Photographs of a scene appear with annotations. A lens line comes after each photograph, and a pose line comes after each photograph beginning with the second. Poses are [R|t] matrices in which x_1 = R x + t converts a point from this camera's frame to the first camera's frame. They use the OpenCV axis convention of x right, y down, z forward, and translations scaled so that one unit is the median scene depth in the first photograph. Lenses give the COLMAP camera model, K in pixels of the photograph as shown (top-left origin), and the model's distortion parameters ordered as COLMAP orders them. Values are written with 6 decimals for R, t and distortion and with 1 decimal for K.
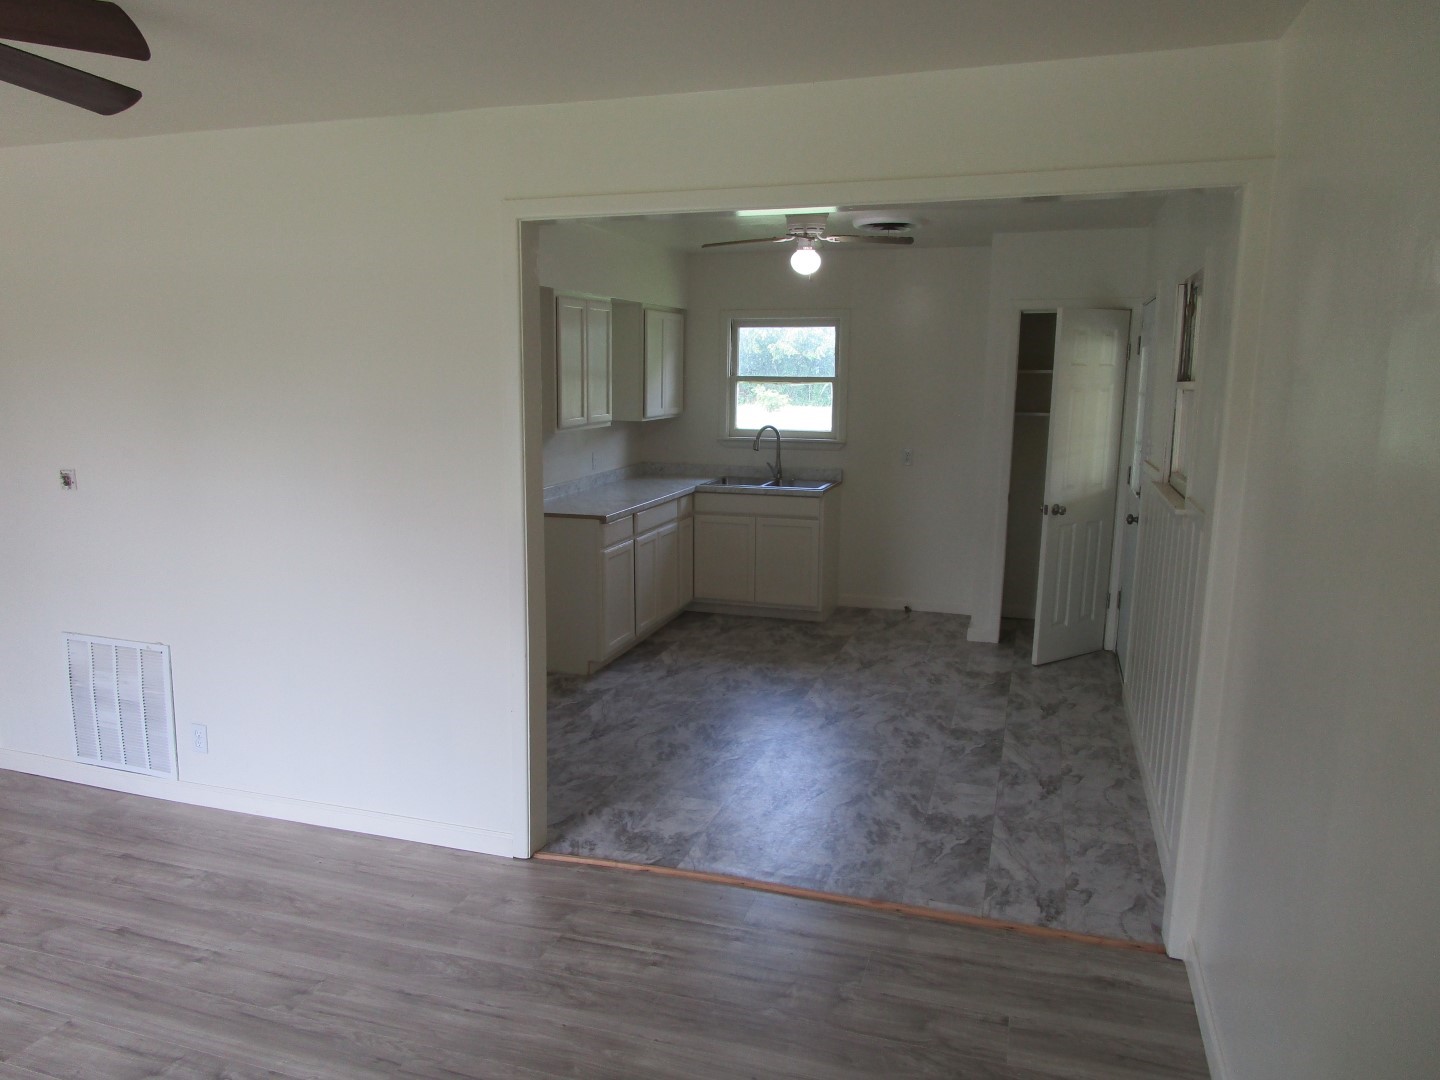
lens RADIAL K [[1017.1, 0, 721.5], [0, 1017.1, 533.1], [0, 0, 1]] dist [-0.034090, 0.012195]
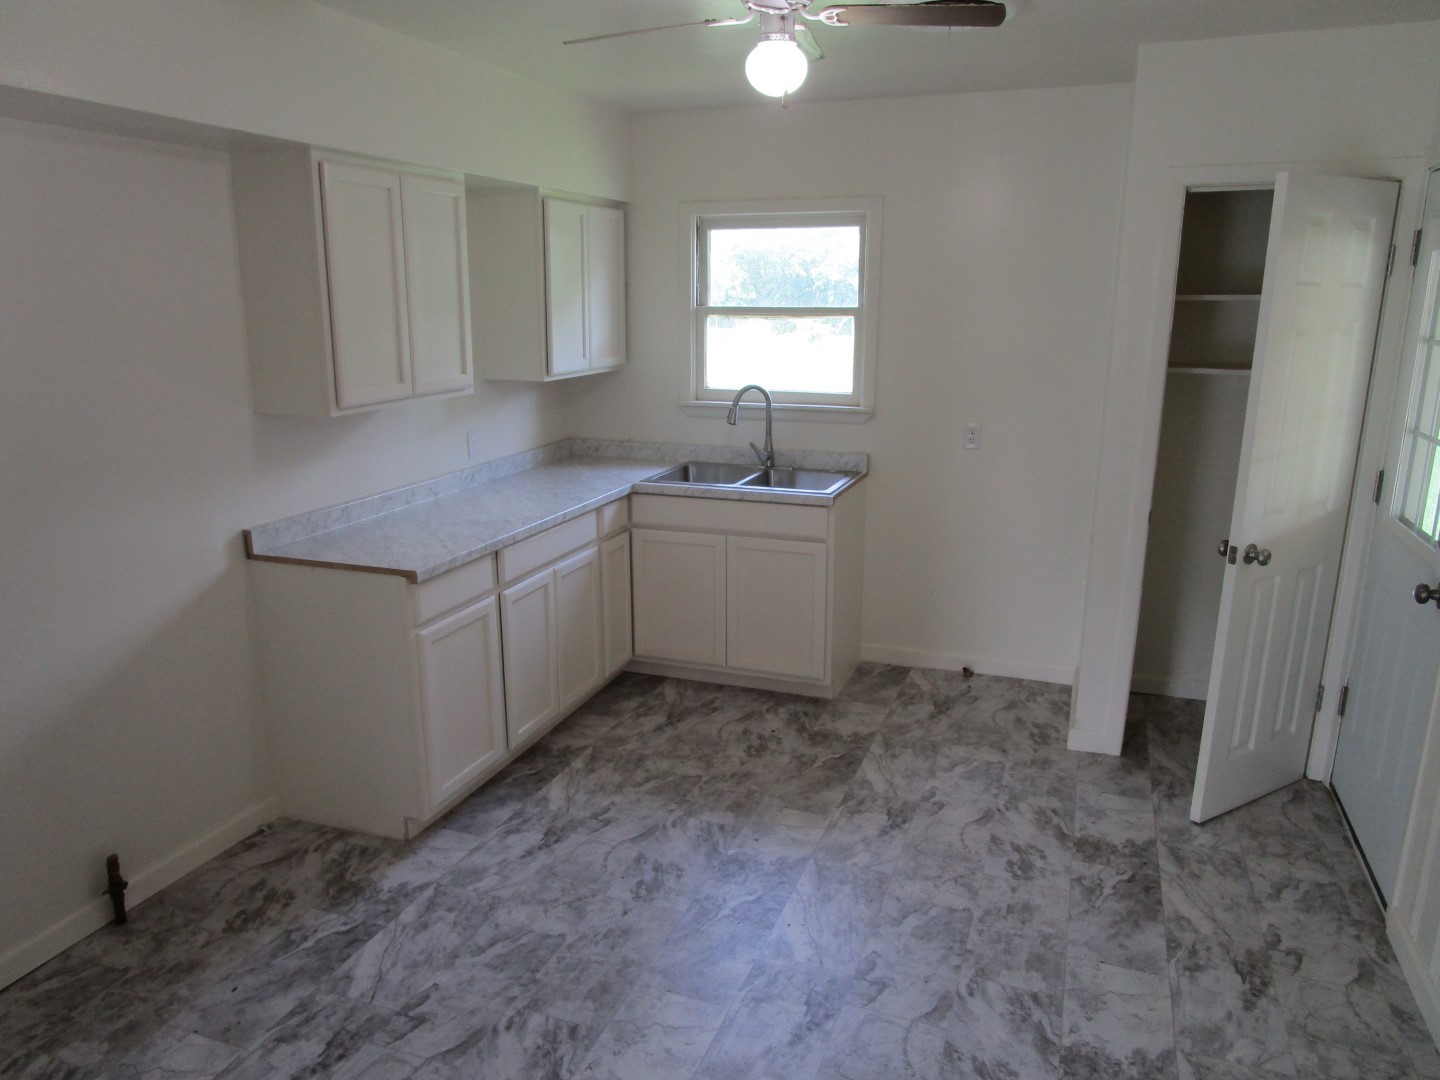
lens RADIAL K [[1017.1, 0, 720.6], [0, 1017.1, 535.9], [0, 0, 1]] dist [-0.034090, 0.012195]
pose [[0.998855, 0.004959, -0.047586, 0.082279], [-0.001521, 0.997403, 0.072005, -0.082798], [0.047820, -0.071850, 0.996268, 0.517038]]
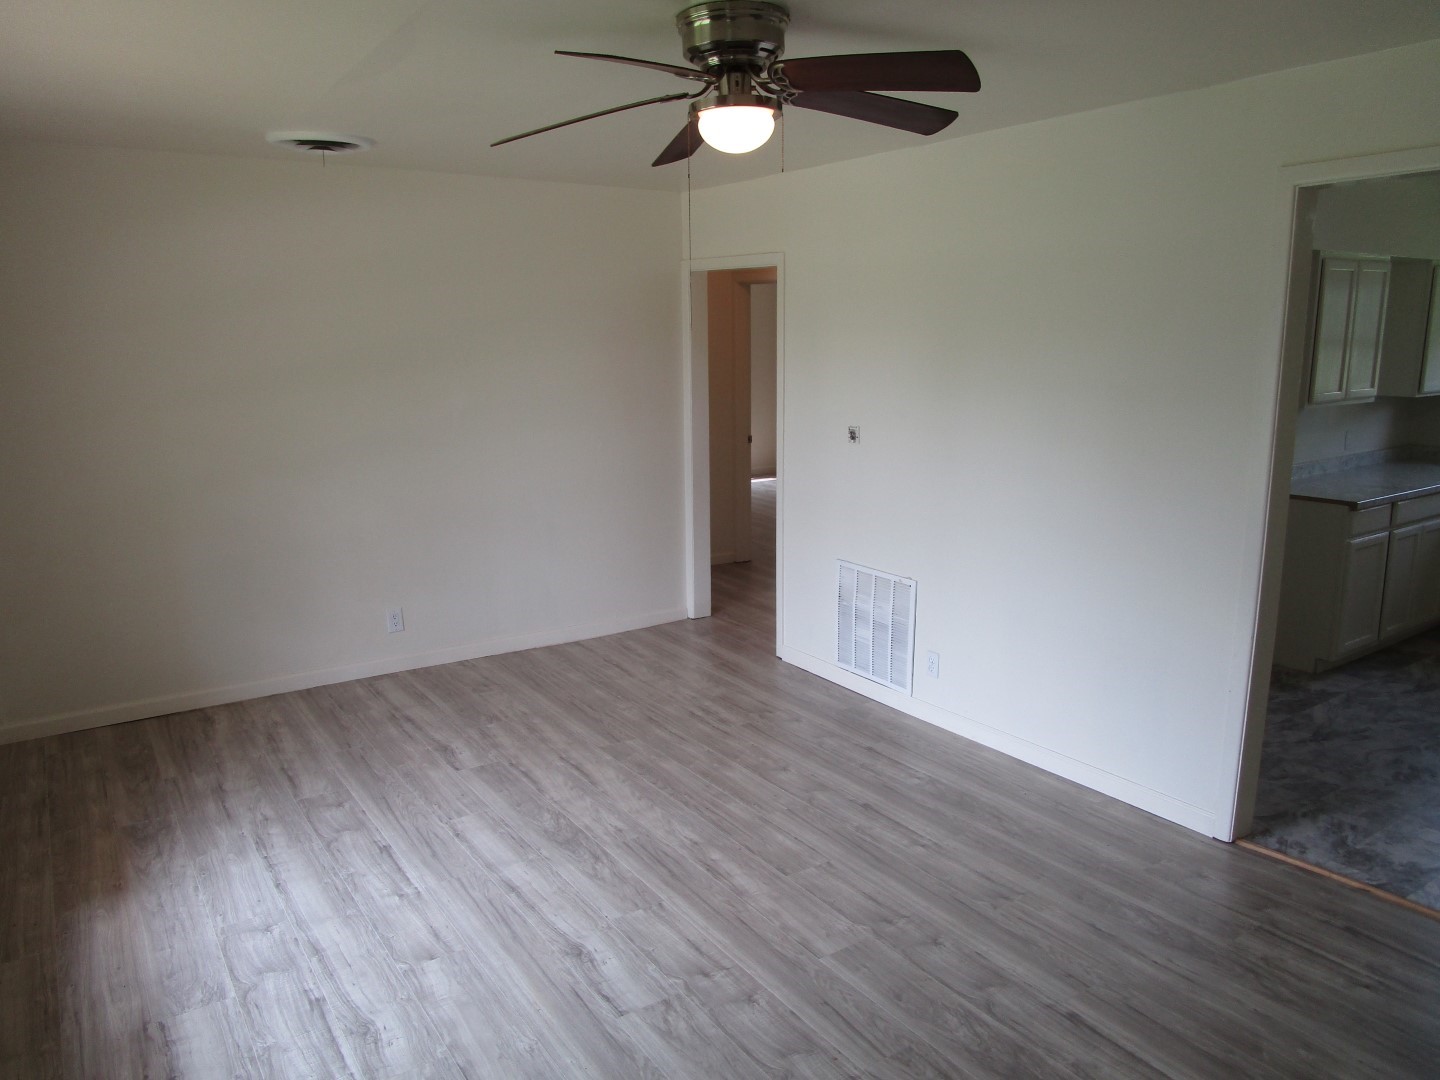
lens RADIAL K [[1017.1, 0, 726.4], [0, 1017.1, 536.4], [0, 0, 1]] dist [-0.034090, 0.012195]
pose [[0.784086, 0.103676, -0.611932, -0.004589], [-0.081888, 0.994611, 0.063585, 0.002550], [0.615226, 0.000253, 0.788351, -0.049310]]
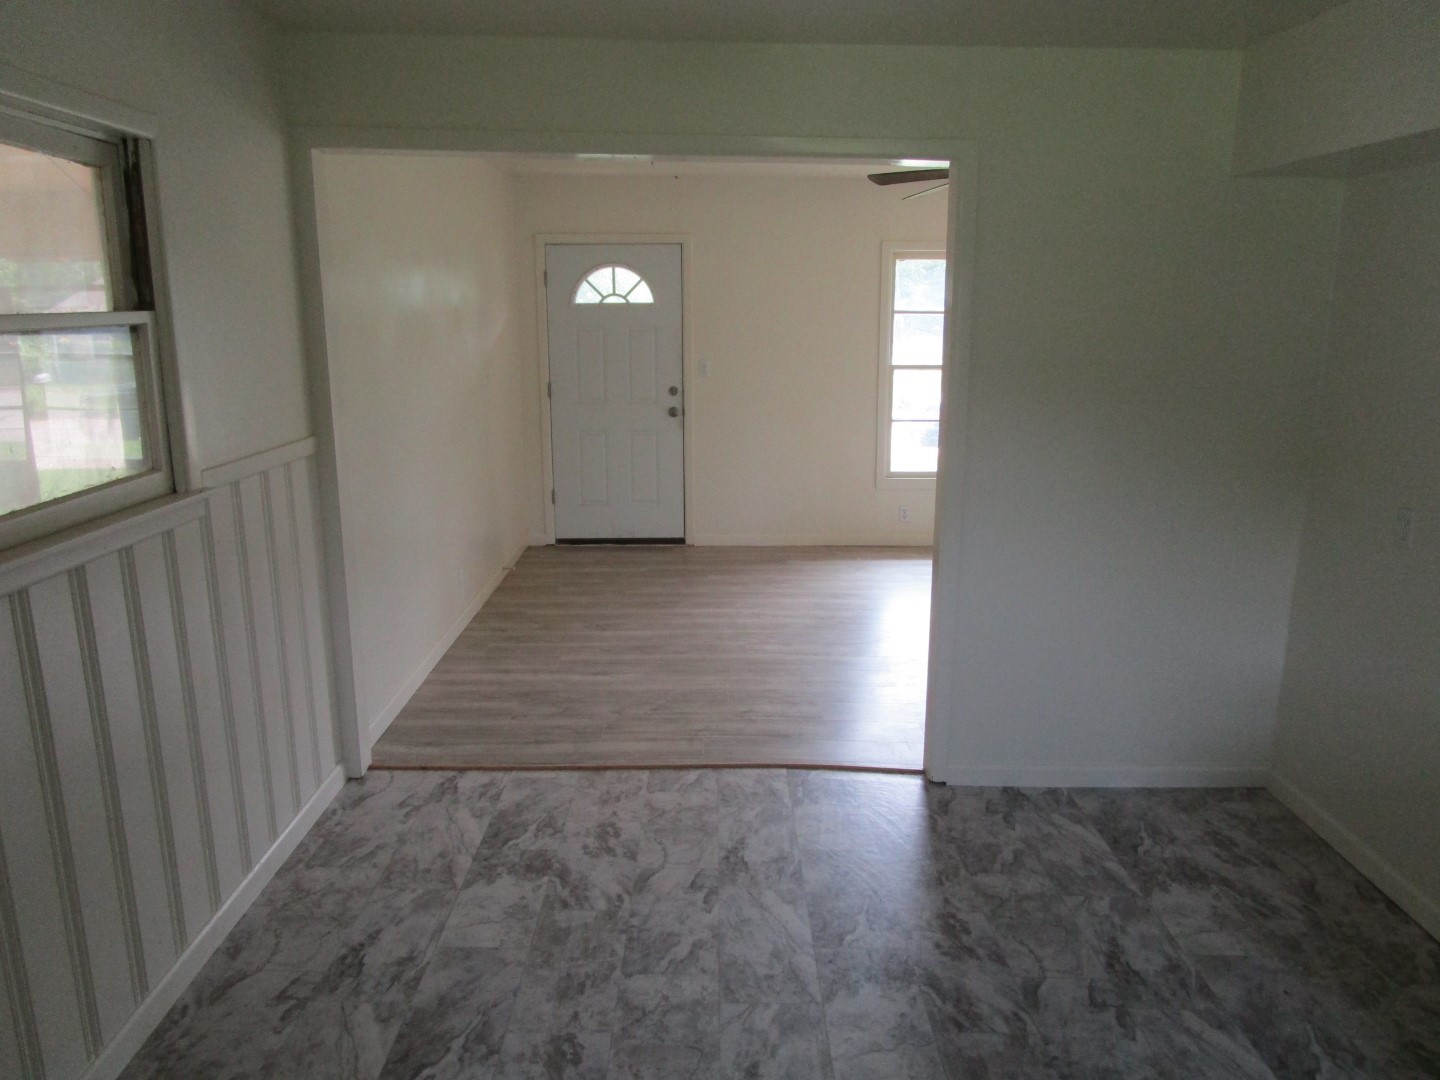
lens RADIAL K [[1017.1, 0, 720.2], [0, 1017.1, 546.7], [0, 0, 1]] dist [-0.034090, 0.012195]
pose [[-0.951337, 0.051046, -0.303895, 0.231190], [-0.068465, 0.926522, 0.369960, -0.195479], [0.300450, 0.372763, -0.877940, 1.249444]]
